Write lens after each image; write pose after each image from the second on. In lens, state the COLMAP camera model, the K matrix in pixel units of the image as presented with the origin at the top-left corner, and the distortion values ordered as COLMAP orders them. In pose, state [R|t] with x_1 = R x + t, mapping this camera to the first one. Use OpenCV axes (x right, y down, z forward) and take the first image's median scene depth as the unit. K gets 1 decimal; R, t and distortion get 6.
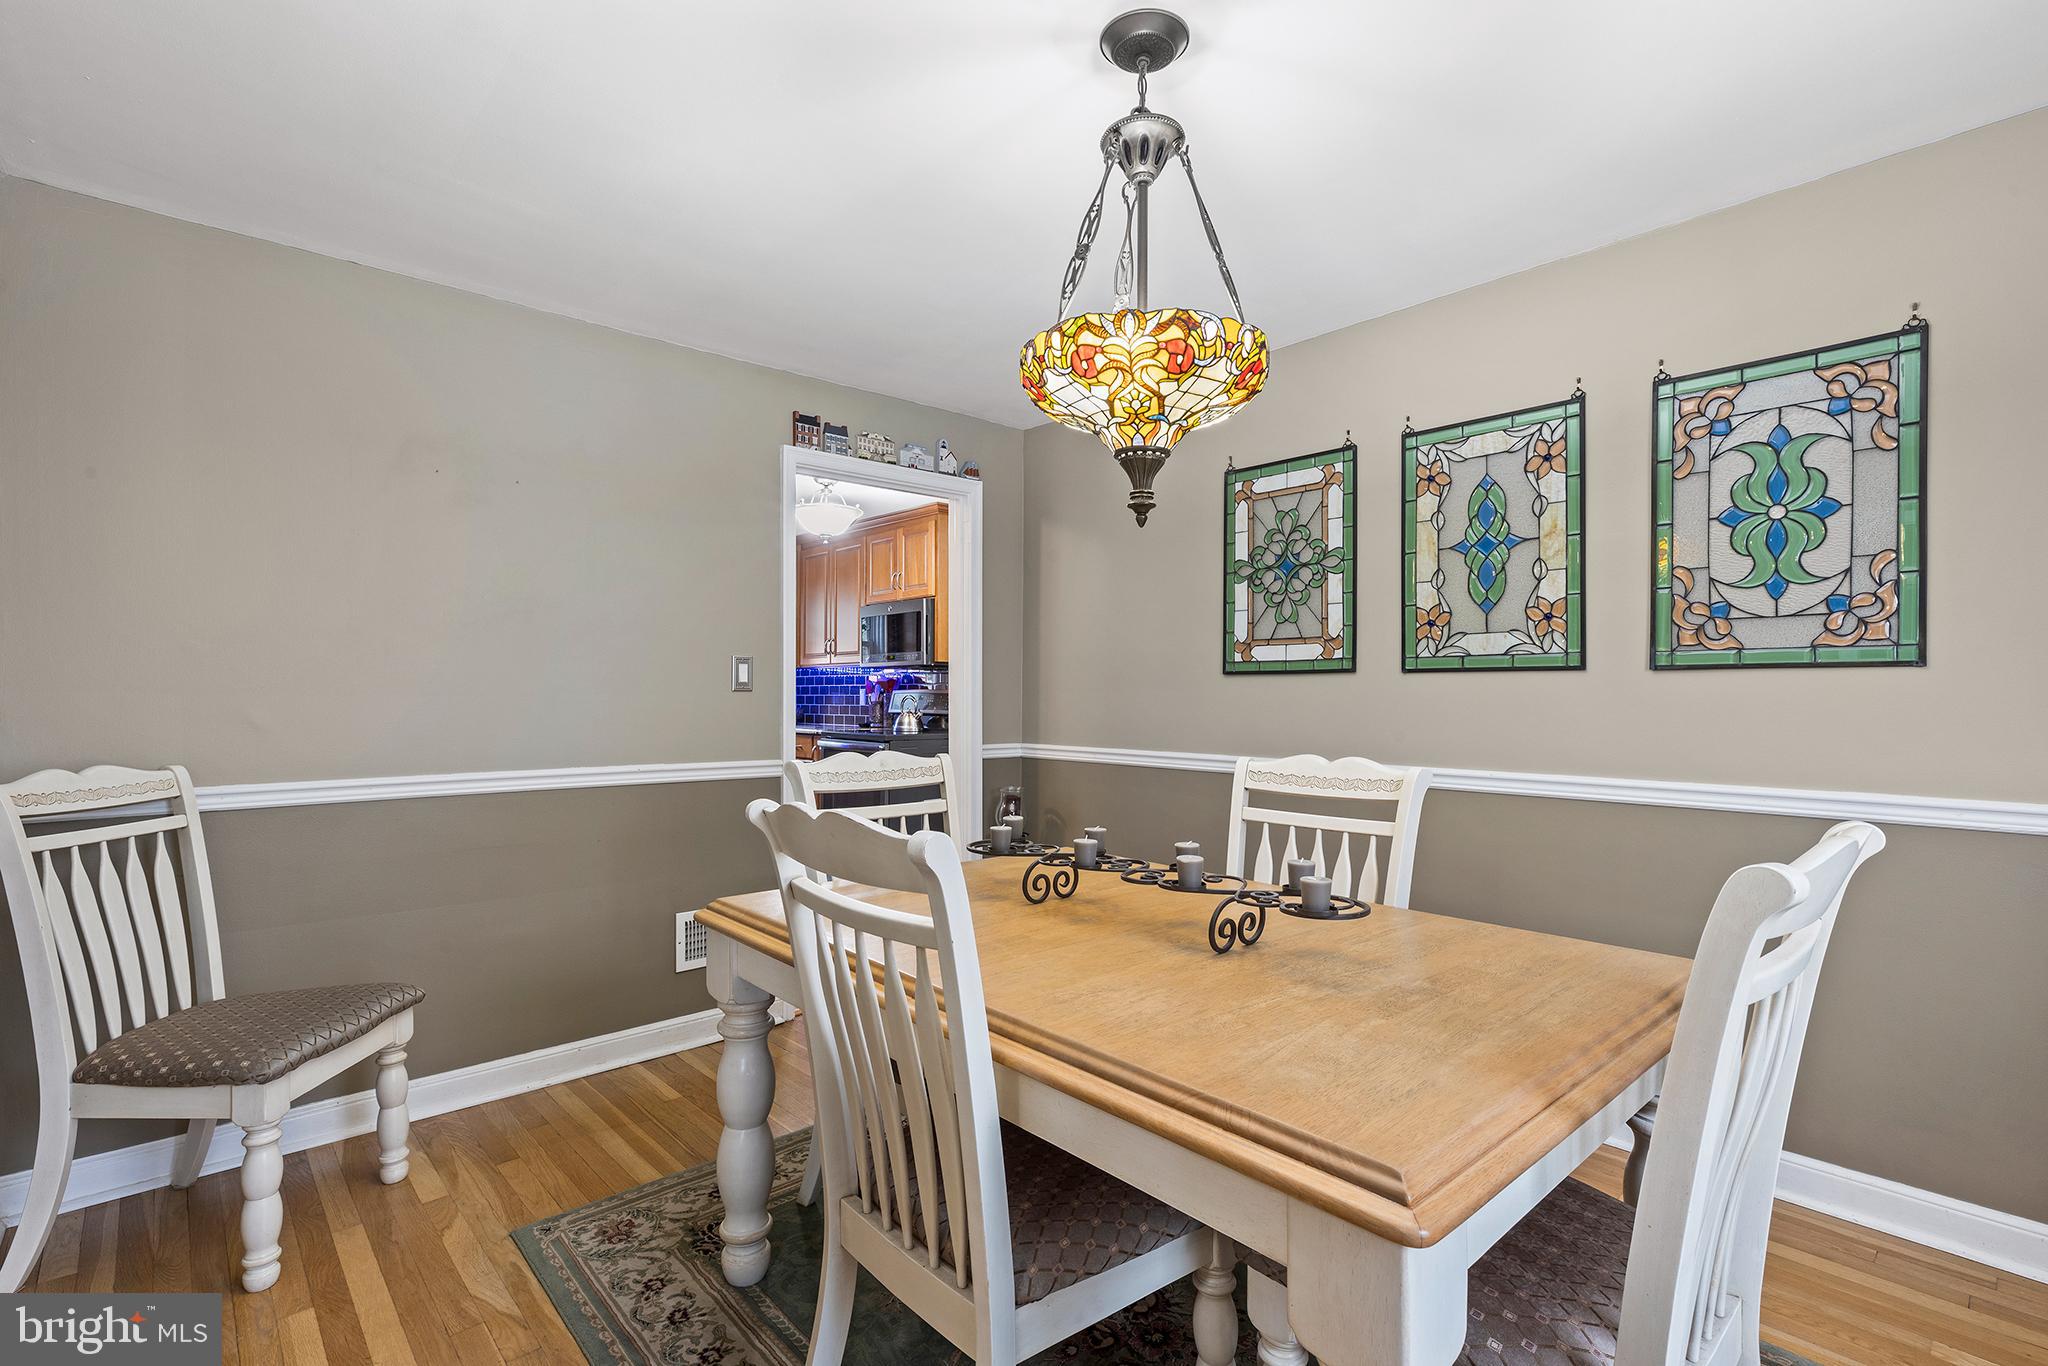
lens RADIAL K [[944.6, 0, 1028.3], [0, 944.6, 679.7], [0, 0, 1]] dist [0.004271, 0.000003]
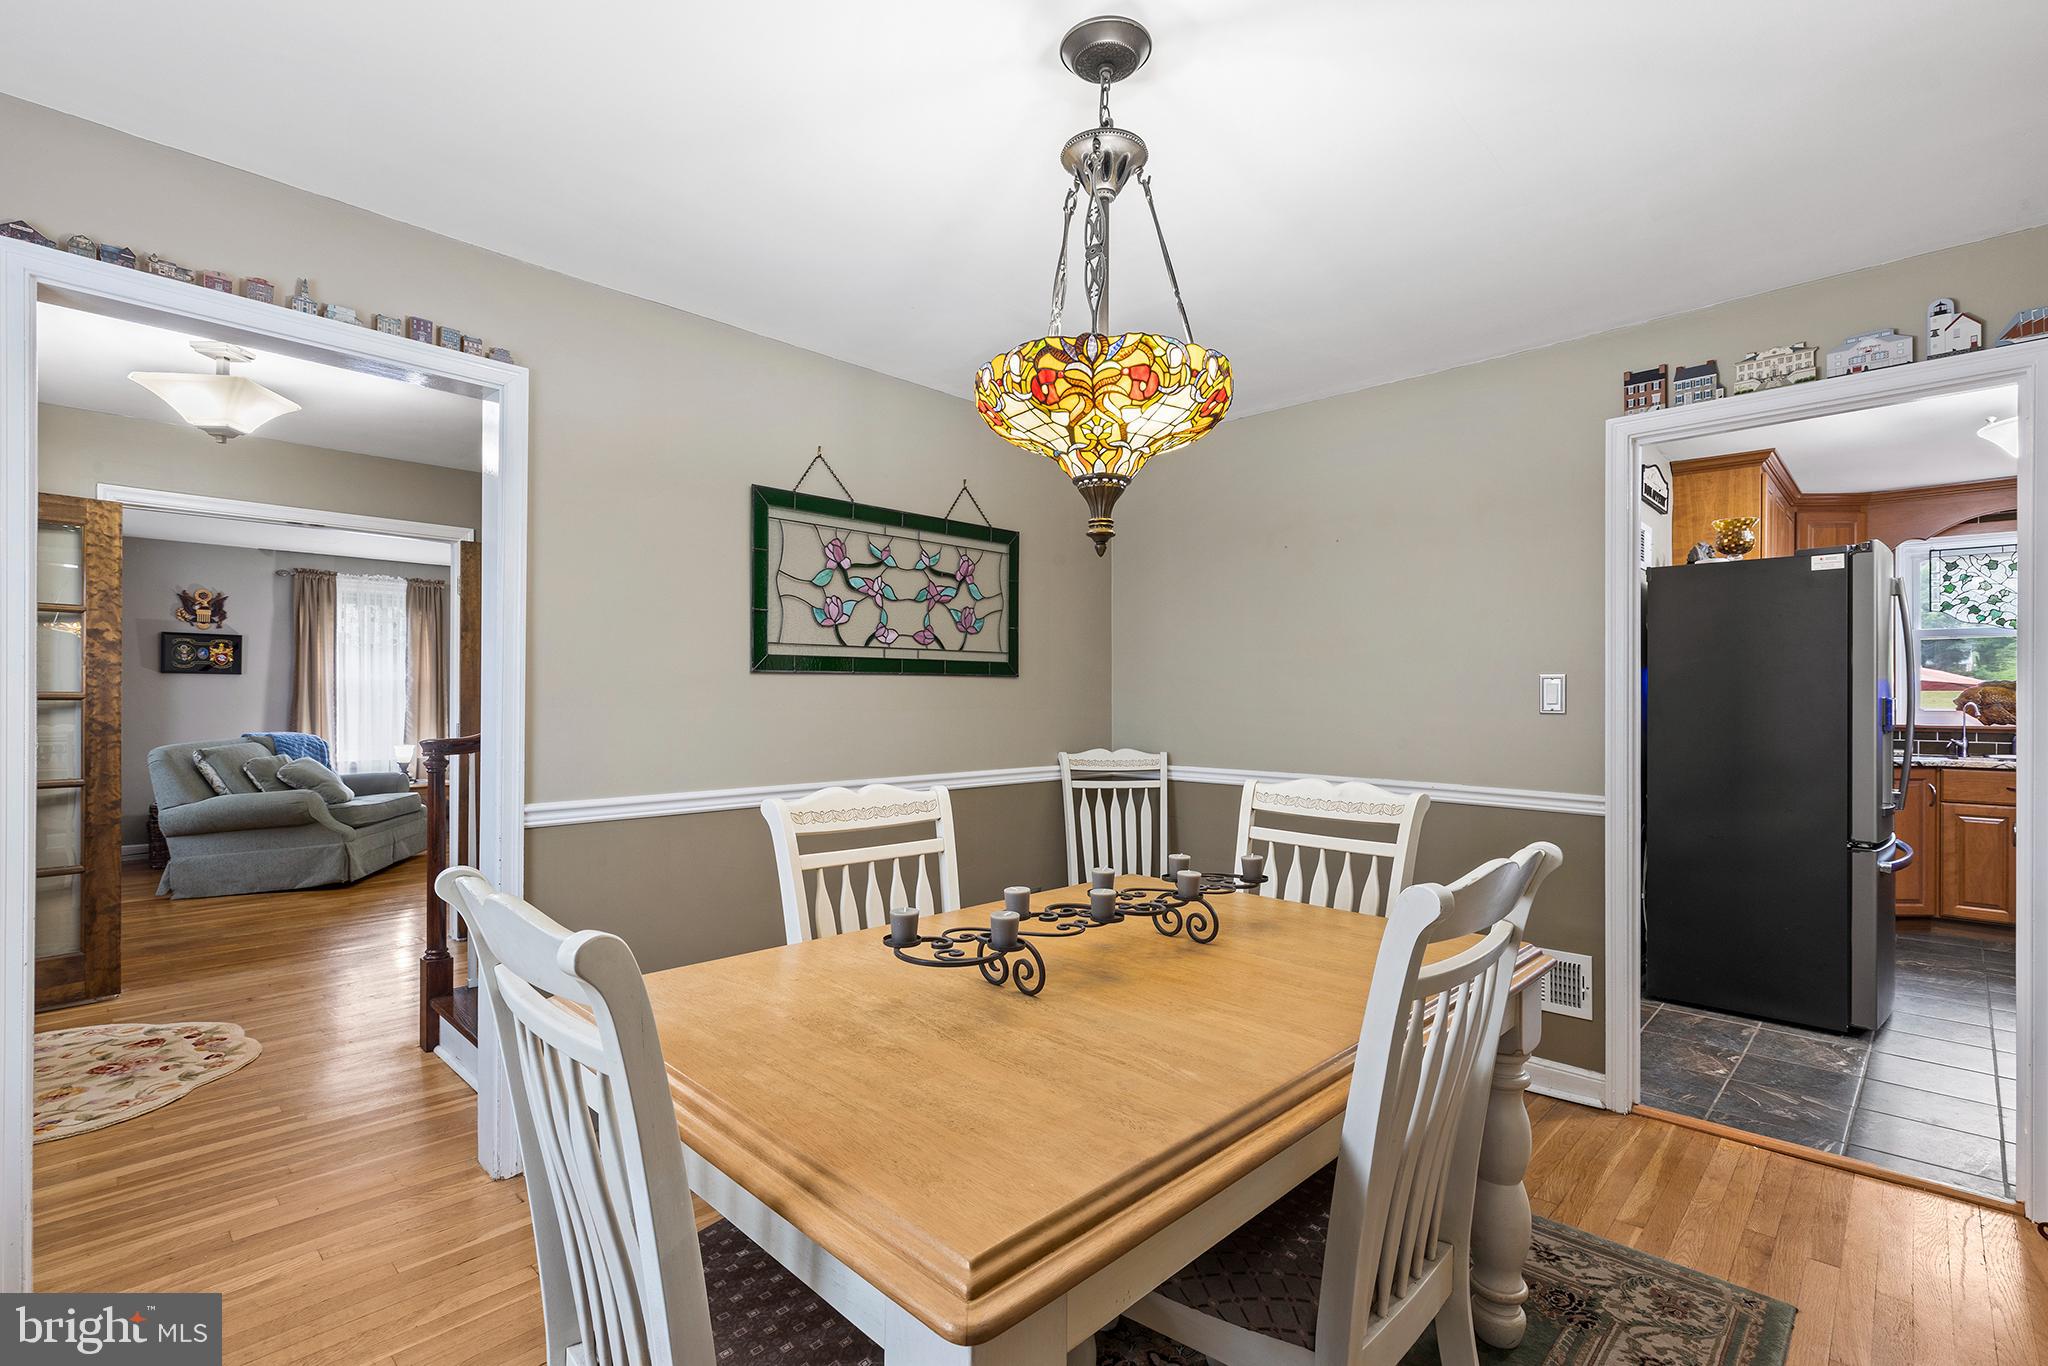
lens RADIAL K [[944.9, 0, 1023.8], [0, 944.9, 693.7], [0, 0, 1]] dist [0.002603, 0.000181]
pose [[0.051176, -0.003831, -0.998682, 1.076505], [0.009891, 0.999946, -0.003329, -0.017548], [0.998641, -0.009707, 0.051211, 0.863490]]
